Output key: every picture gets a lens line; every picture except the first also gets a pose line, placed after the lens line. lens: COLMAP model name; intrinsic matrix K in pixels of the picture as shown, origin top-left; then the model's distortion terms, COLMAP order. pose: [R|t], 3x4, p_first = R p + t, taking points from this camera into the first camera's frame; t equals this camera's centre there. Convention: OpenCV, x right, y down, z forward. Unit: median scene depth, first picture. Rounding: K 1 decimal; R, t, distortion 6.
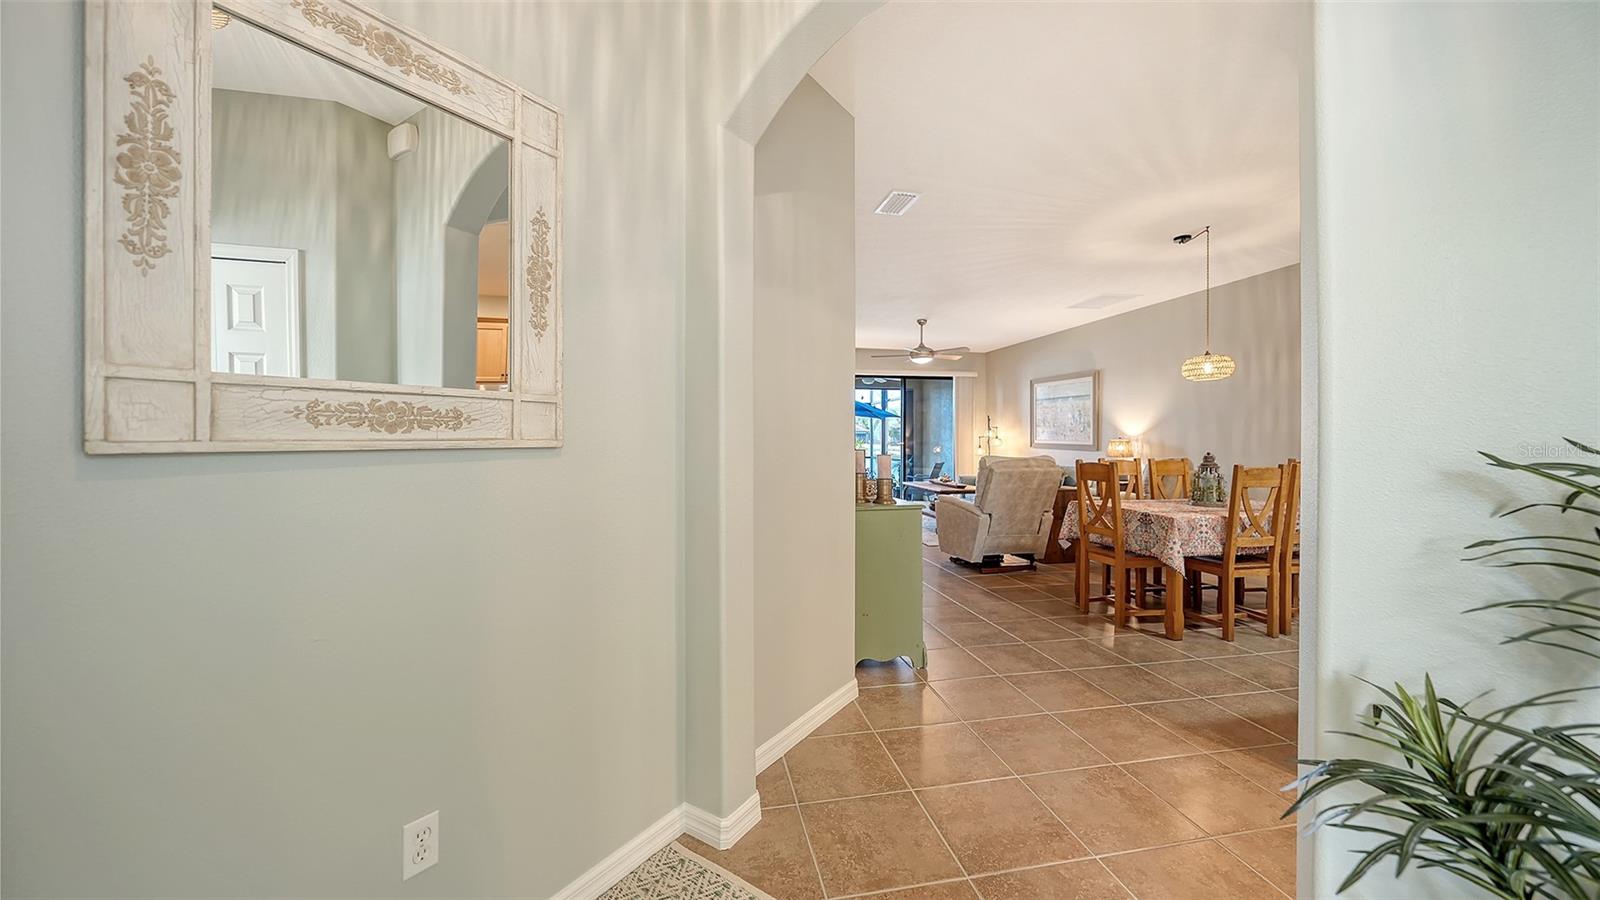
lens RADIAL K [[589.3, 0, 789.7], [0, 589.3, 454.5], [0, 0, 1]] dist [0.001891, 0.000043]
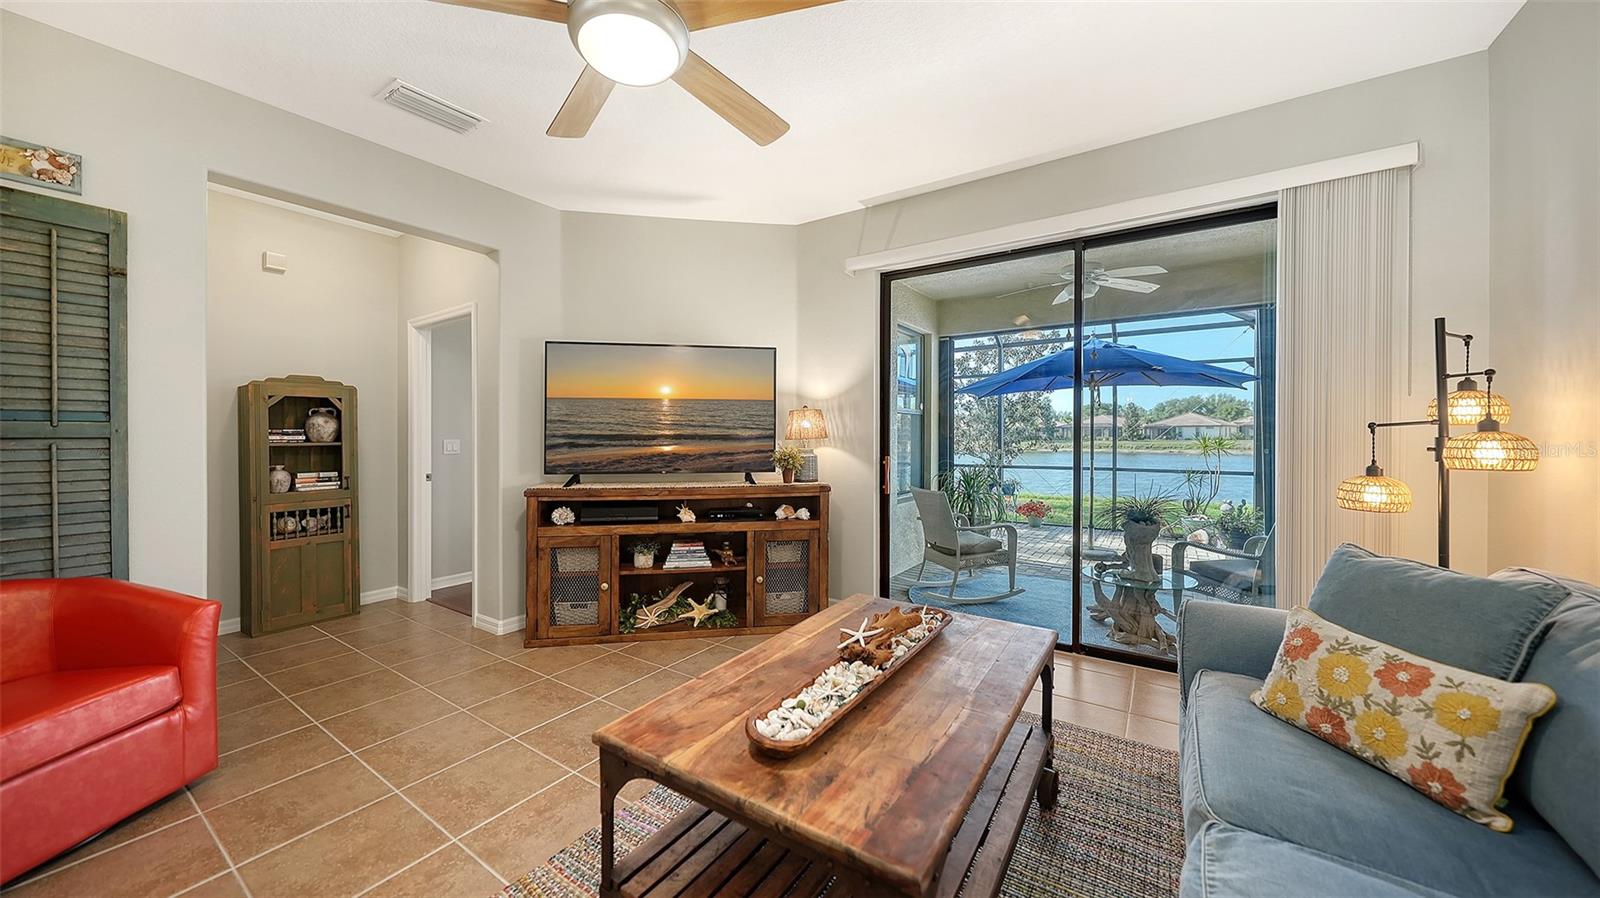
lens RADIAL K [[560.8, 0, 777.0], [0, 560.8, 440.9], [0, 0, 1]] dist [-0.002963, -0.000768]
pose [[0.698424, 0.003278, -0.715677, 0.460037], [-0.014489, 0.999849, -0.009561, -0.027680], [0.715537, 0.017047, 0.698366, 1.029992]]
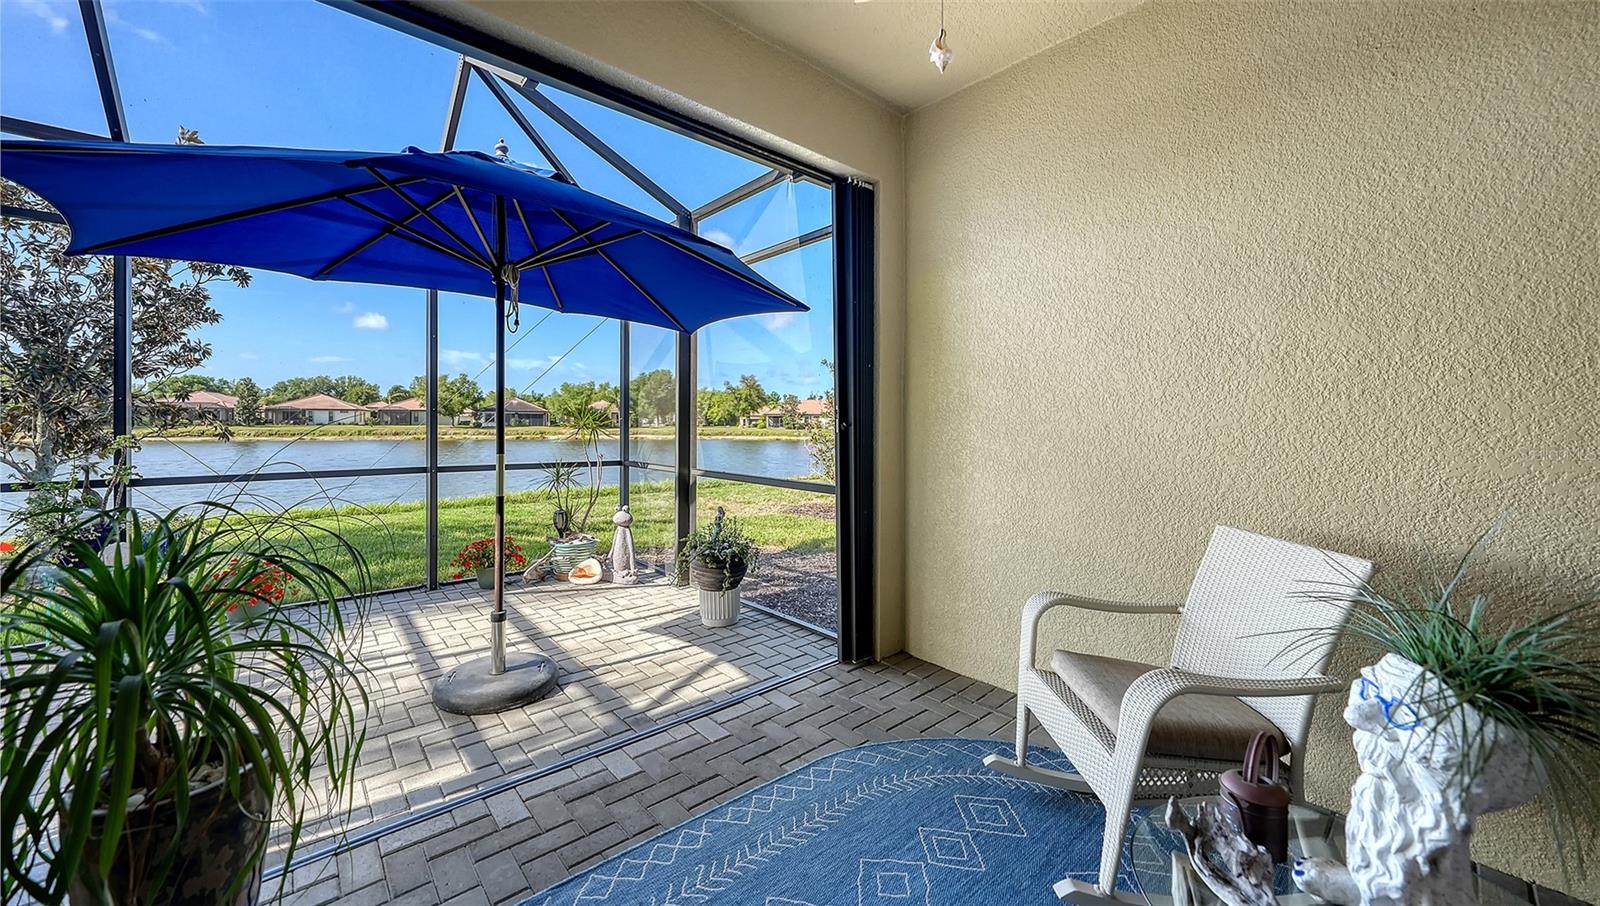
lens RADIAL K [[596.2, 0, 781.2], [0, 596.2, 422.6], [0, 0, 1]] dist [0.001255, -0.000117]
pose [[0.870731, 0.005087, 0.491733, 0.123487], [0.007197, 0.999708, -0.023086, -0.023622], [-0.491707, 0.023641, 0.870440, 1.604302]]
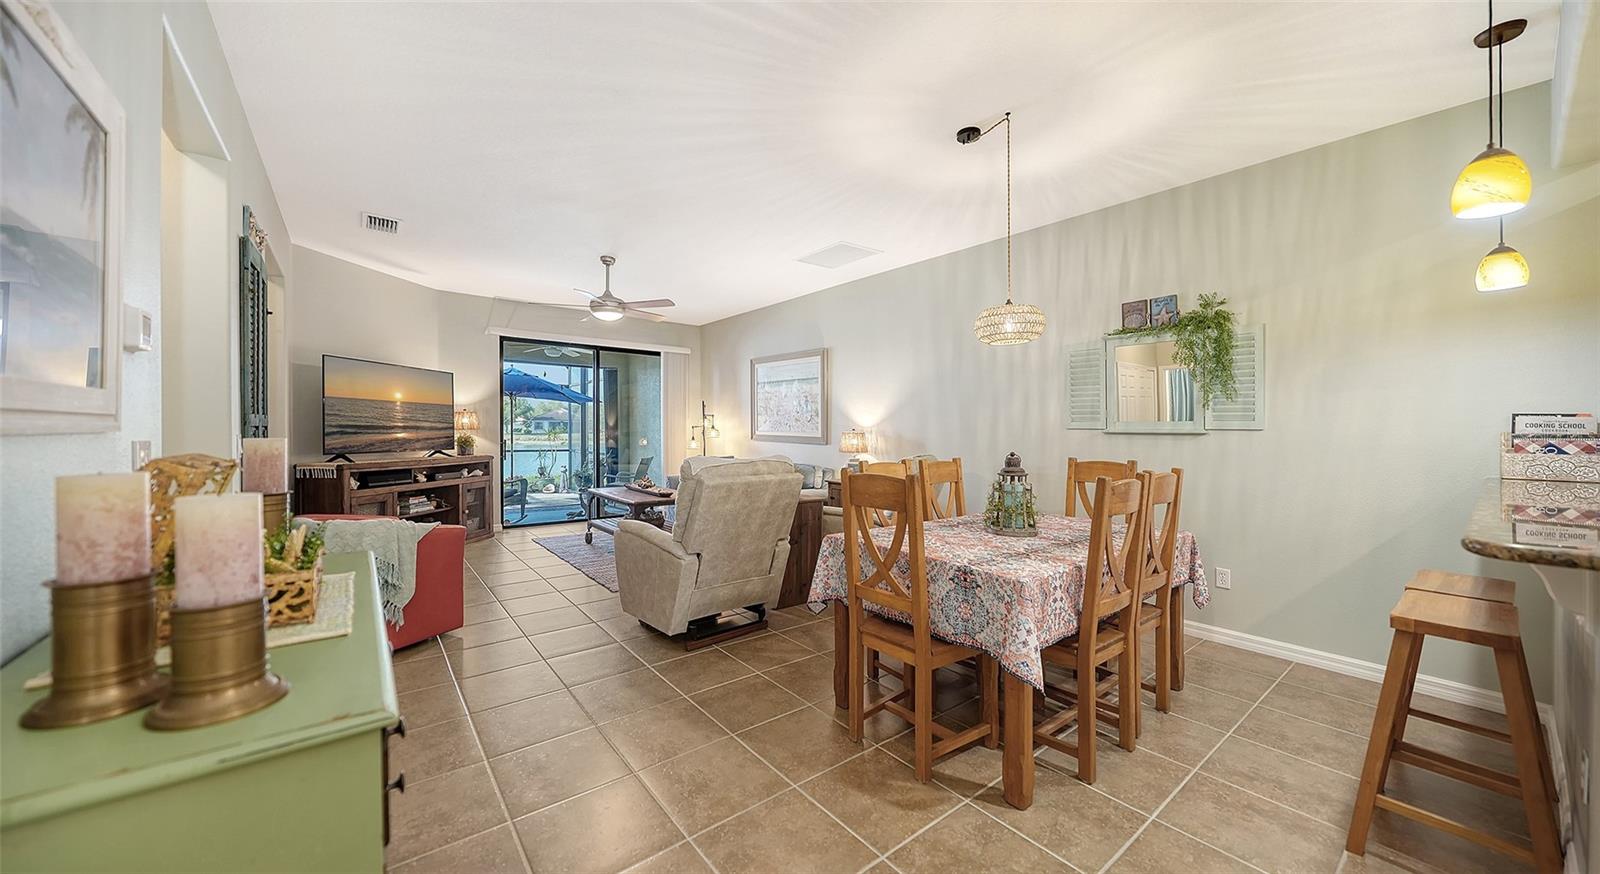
lens RADIAL K [[568.5, 0, 808.9], [0, 568.5, 442.2], [0, 0, 1]] dist [-0.008019, -0.000180]
pose [[0.877933, -0.004692, 0.478761, 0.127830], [0.006017, 0.999981, -0.001235, -0.009590], [-0.478746, 0.003965, 0.877945, 0.344388]]
